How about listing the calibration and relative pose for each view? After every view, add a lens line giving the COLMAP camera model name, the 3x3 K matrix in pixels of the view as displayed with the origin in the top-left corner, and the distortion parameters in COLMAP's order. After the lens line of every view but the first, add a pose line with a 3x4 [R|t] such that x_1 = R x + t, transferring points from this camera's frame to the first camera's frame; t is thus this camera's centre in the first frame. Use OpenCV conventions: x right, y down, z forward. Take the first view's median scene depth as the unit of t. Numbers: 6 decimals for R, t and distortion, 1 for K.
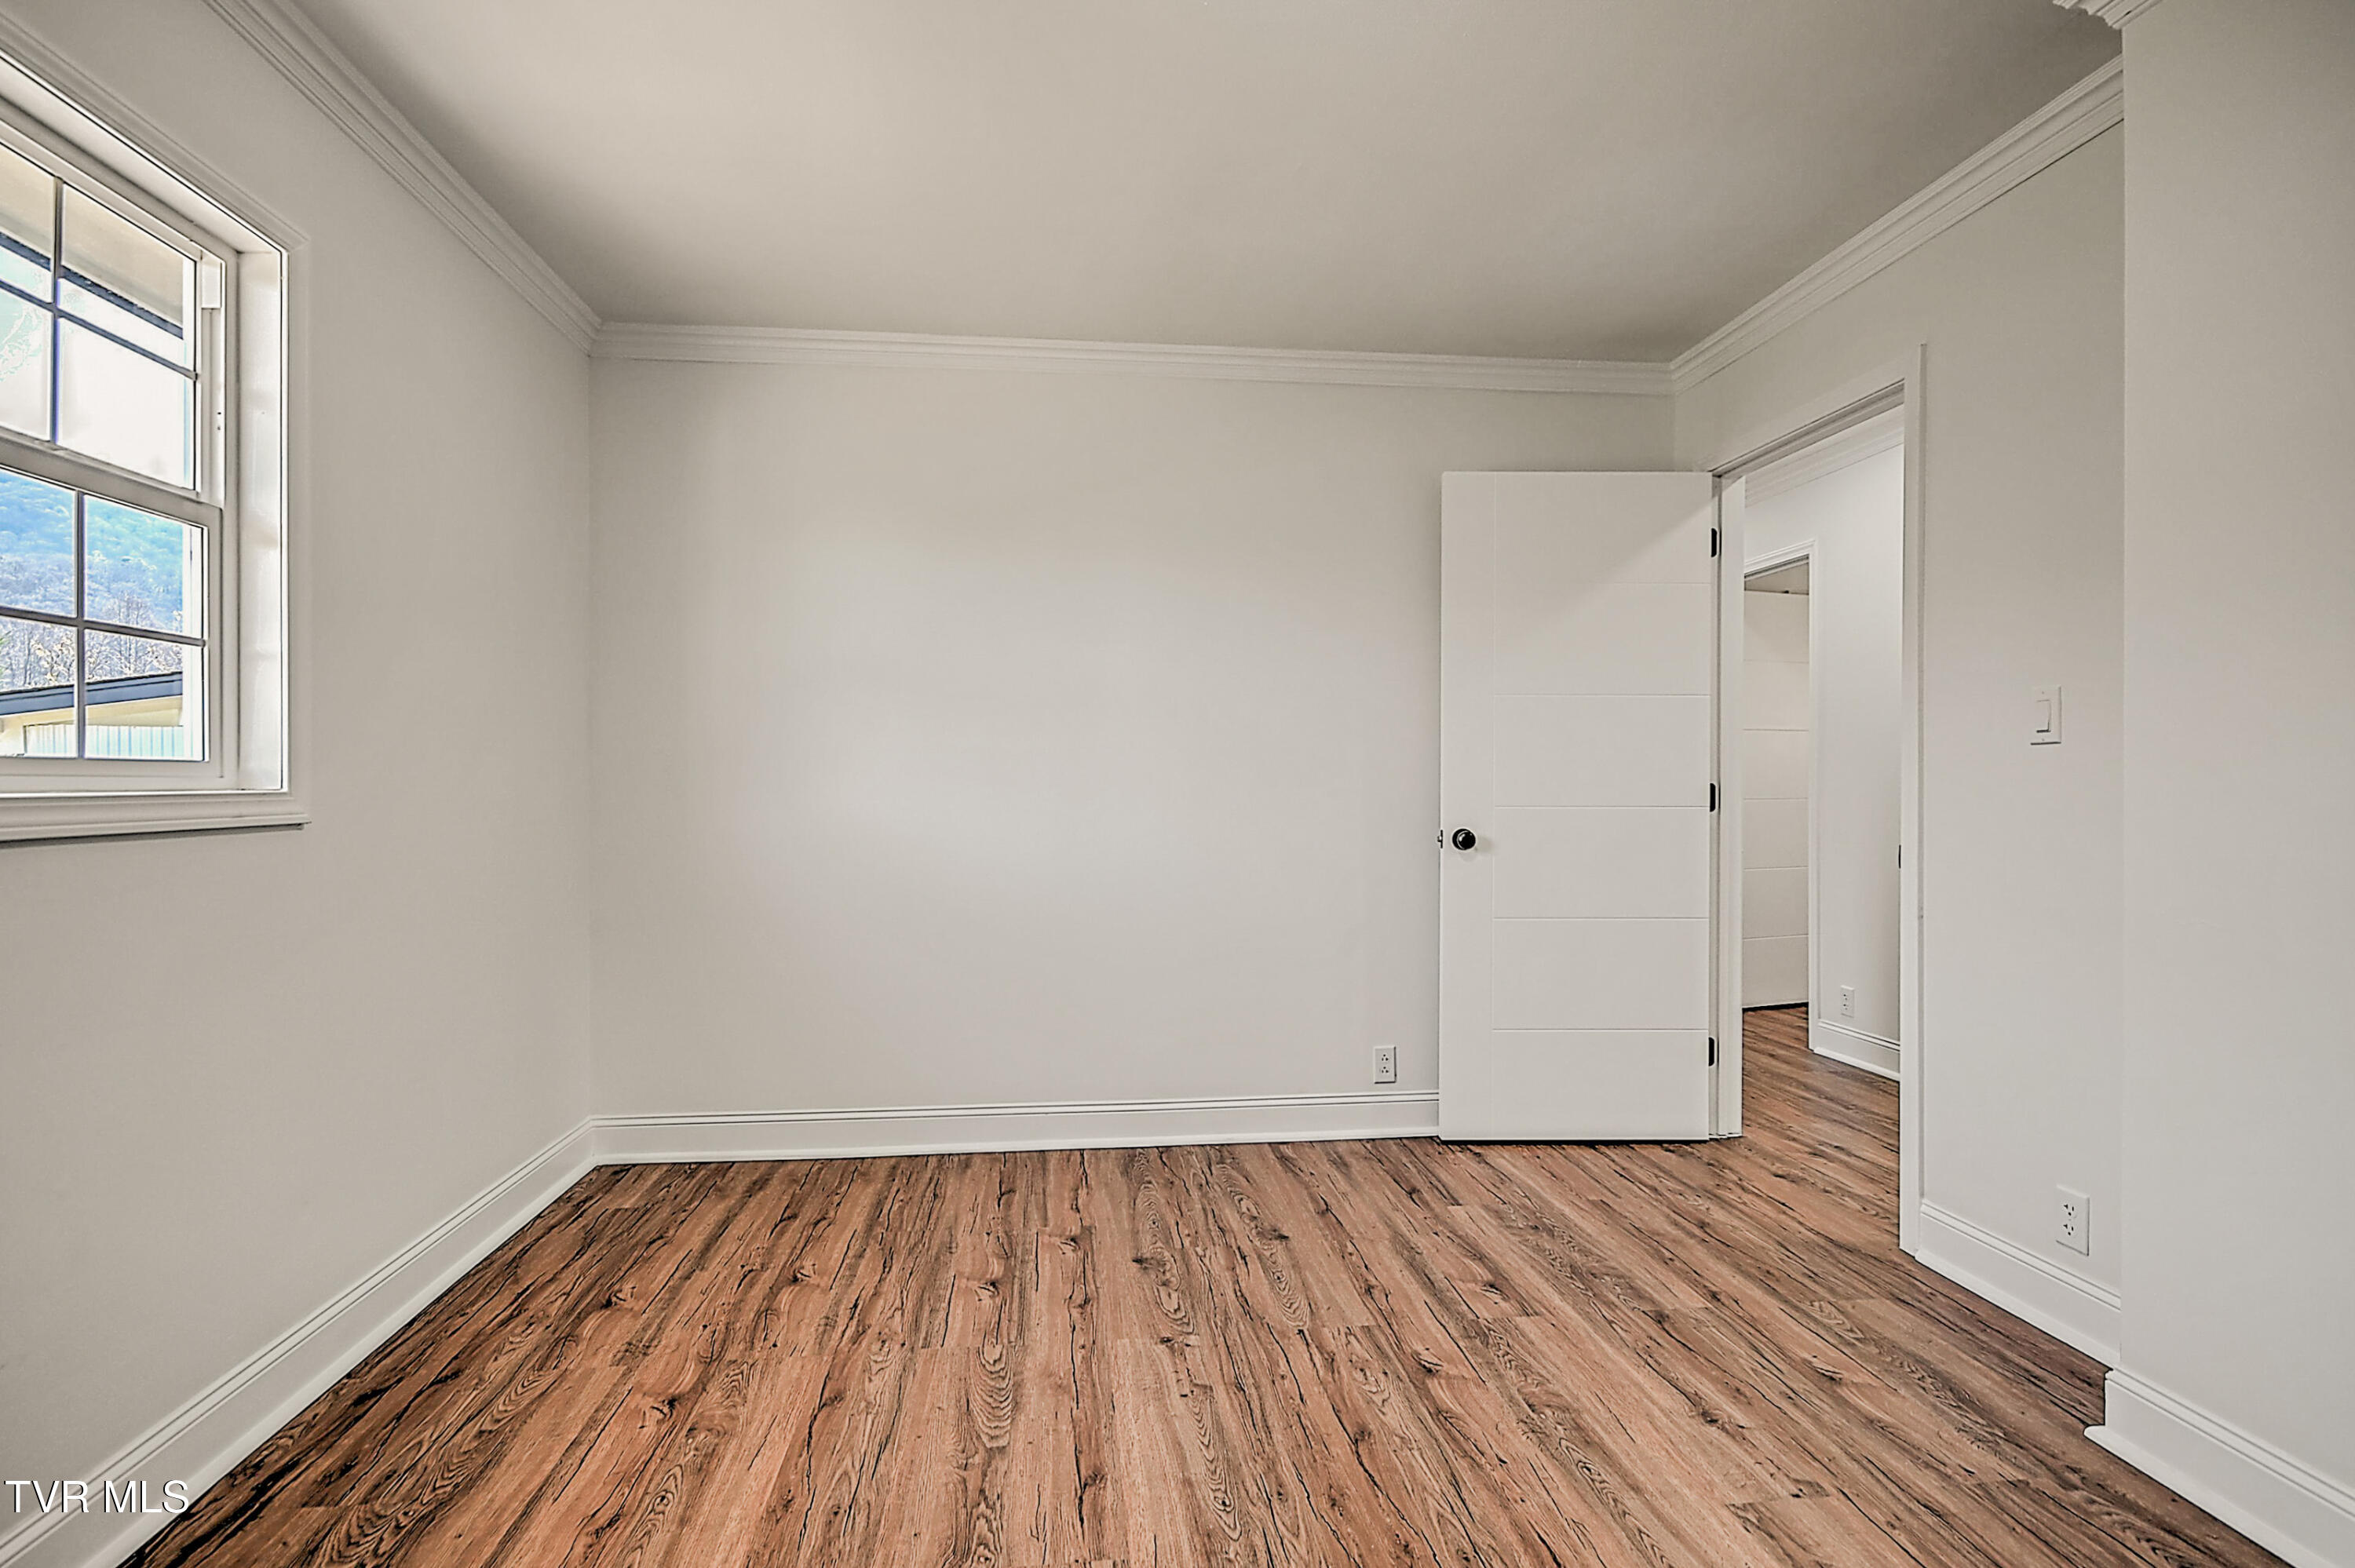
lens RADIAL K [[1135.2, 0, 1161.5], [0, 1135.2, 785.0], [0, 0, 1]] dist [0.003074, -0.000554]
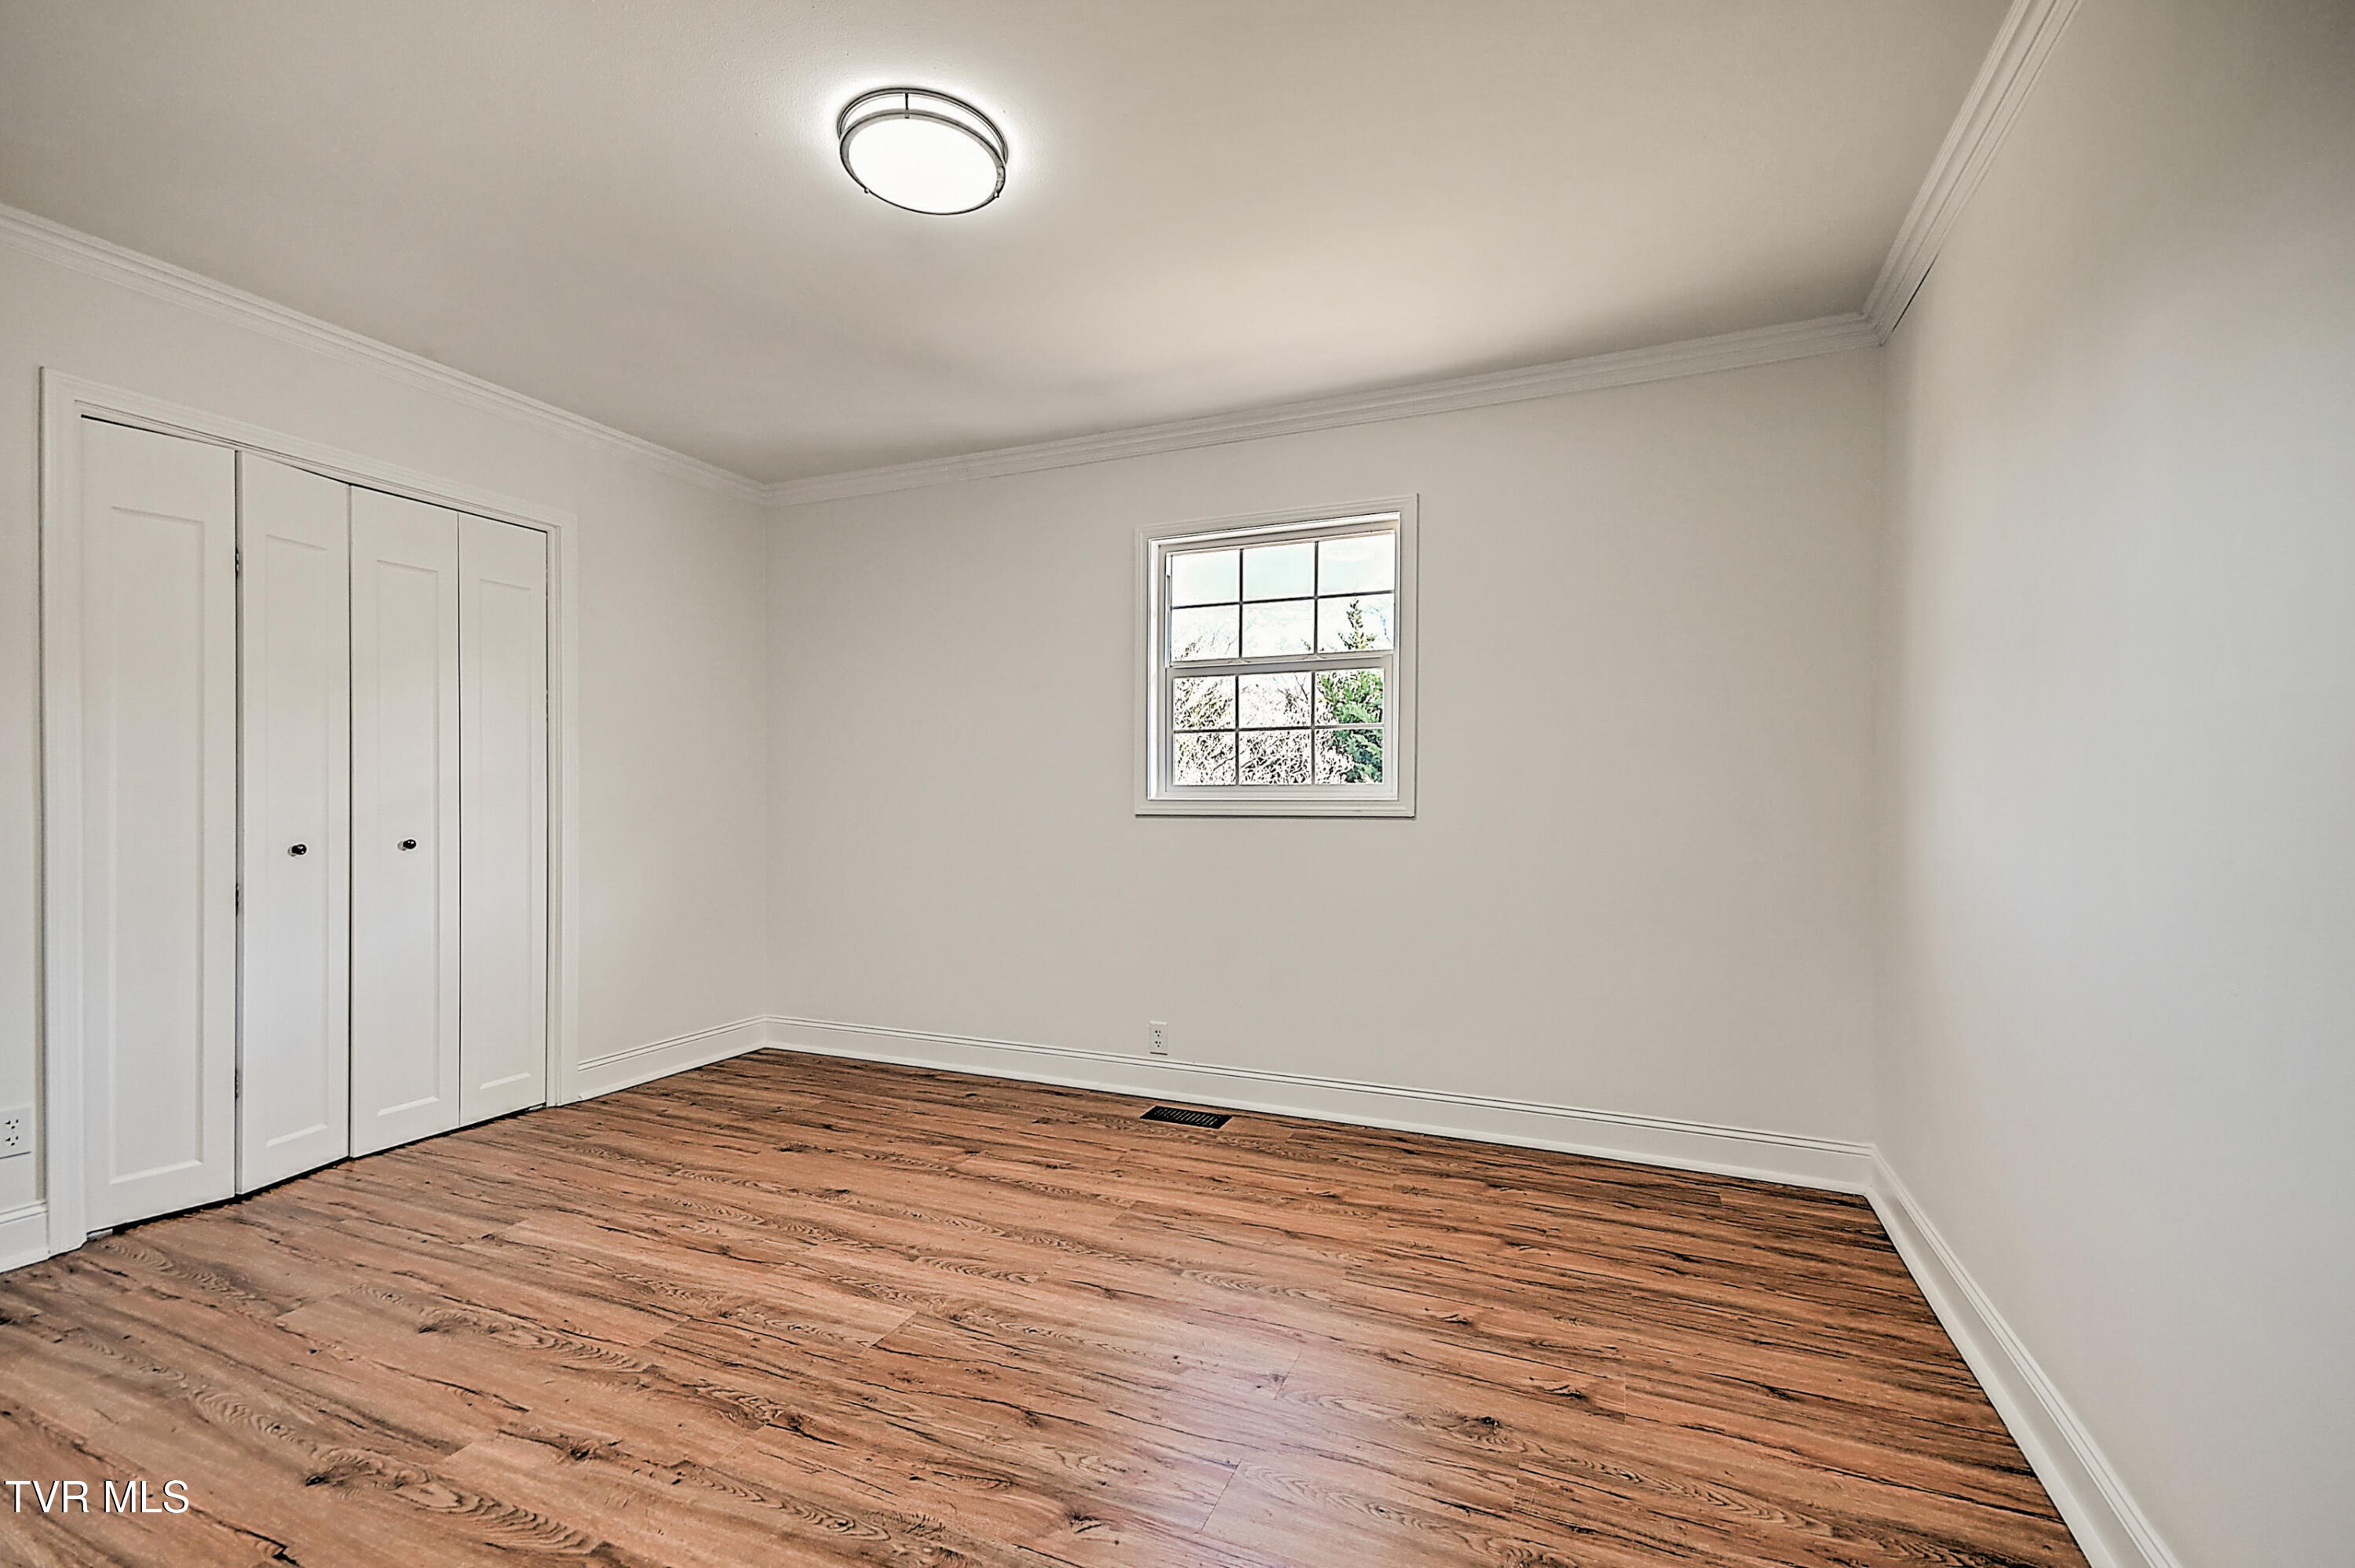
lens RADIAL K [[1025.8, 0, 1170.3], [0, 1025.8, 795.1], [0, 0, 1]] dist [0.019988, -0.010752]
pose [[-0.492176, -0.002035, -0.870493, 0.809067], [-0.005122, 0.999987, 0.000558, 0.001097], [0.870481, 0.004733, -0.492180, 1.358494]]
